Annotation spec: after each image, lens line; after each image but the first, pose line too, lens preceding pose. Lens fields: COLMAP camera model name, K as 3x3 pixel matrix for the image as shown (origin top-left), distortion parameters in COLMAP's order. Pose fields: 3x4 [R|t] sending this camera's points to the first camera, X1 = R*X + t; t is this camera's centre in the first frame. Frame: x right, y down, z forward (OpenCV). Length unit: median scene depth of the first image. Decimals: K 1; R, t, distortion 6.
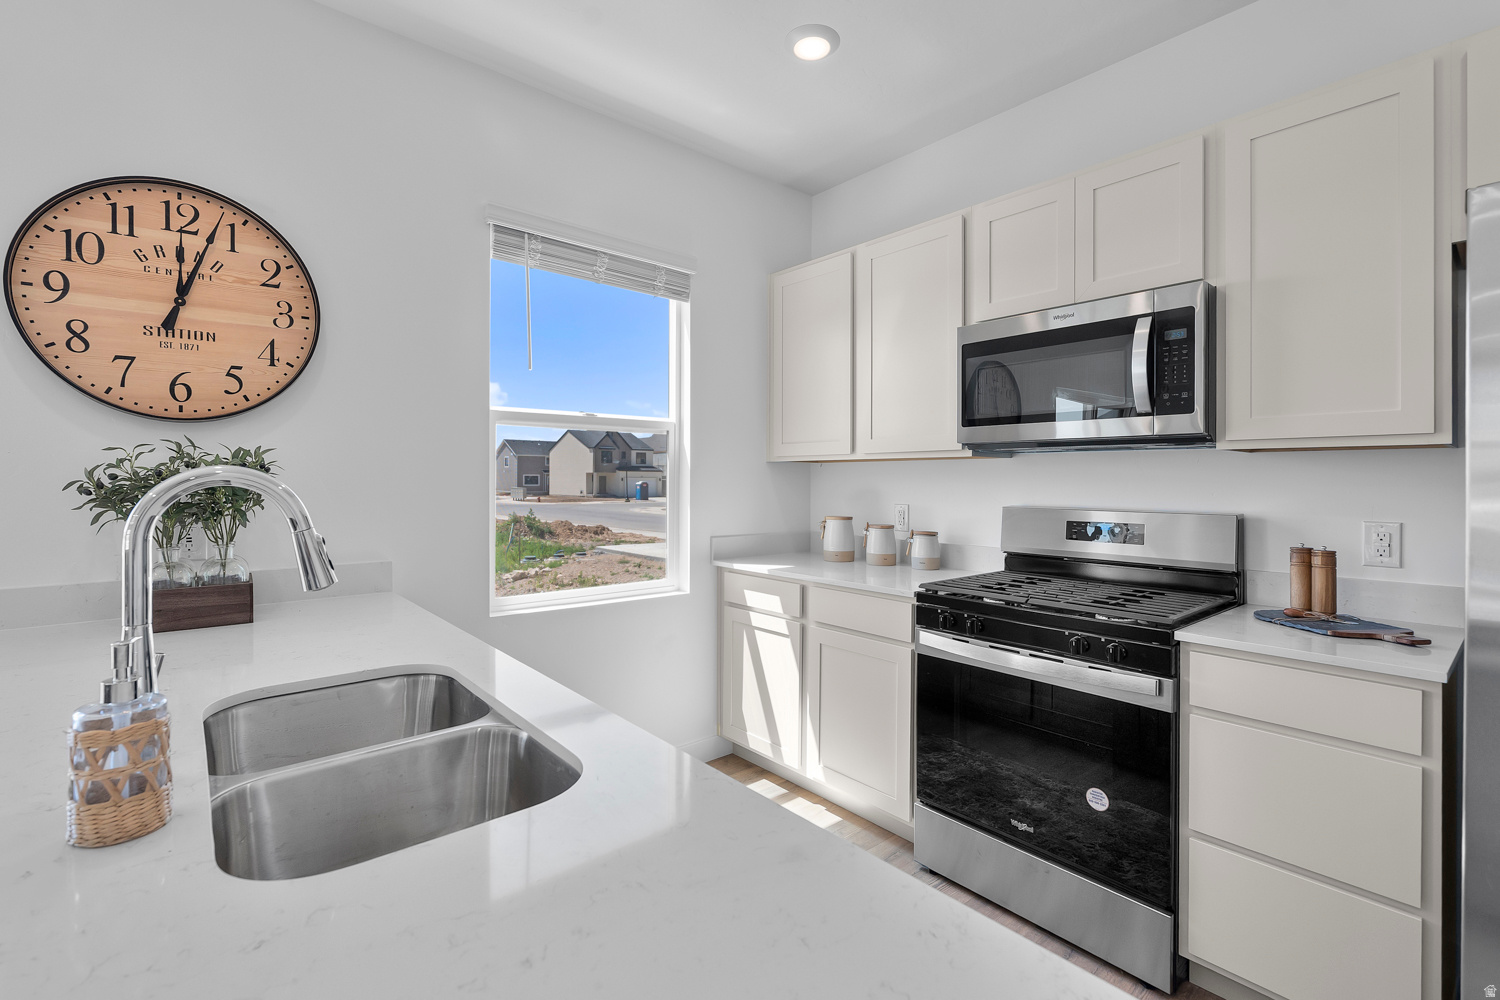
lens RADIAL K [[667.1, 0, 752.6], [0, 667.1, 477.6], [0, 0, 1]] dist [-0.002947, -0.000303]
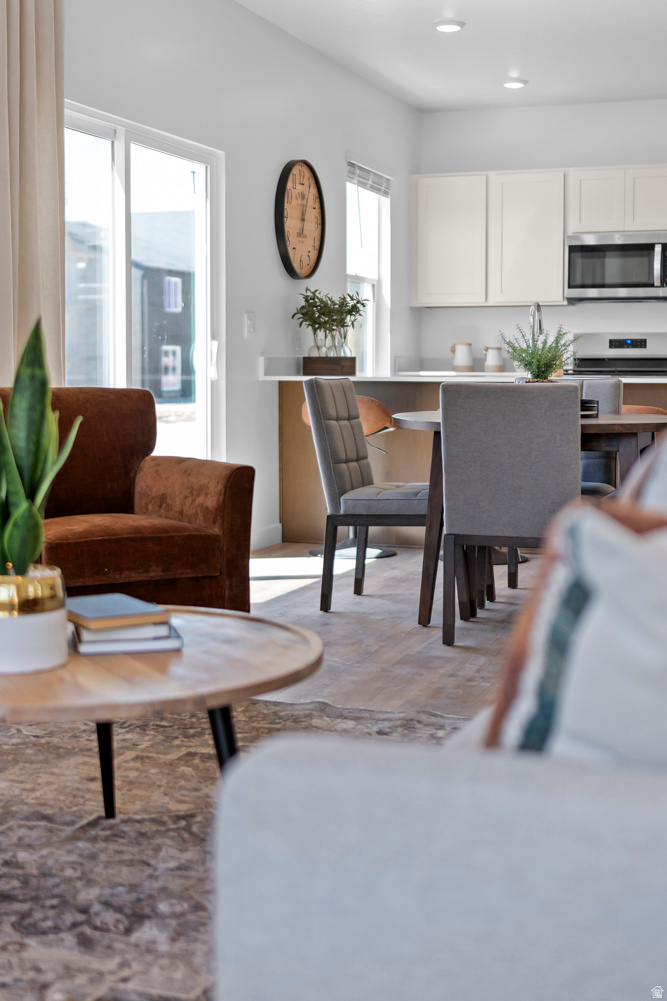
lens RADIAL K [[1421.5, 0, 332.6], [0, 1421.5, 447.8], [0, 0, 1]] dist [0.017956, 0.014271]
pose [[0.867055, -0.032337, 0.497163, -2.866814], [0.001555, 0.998062, 0.062206, 0.153295], [-0.498211, -0.053163, 0.865425, -2.740059]]
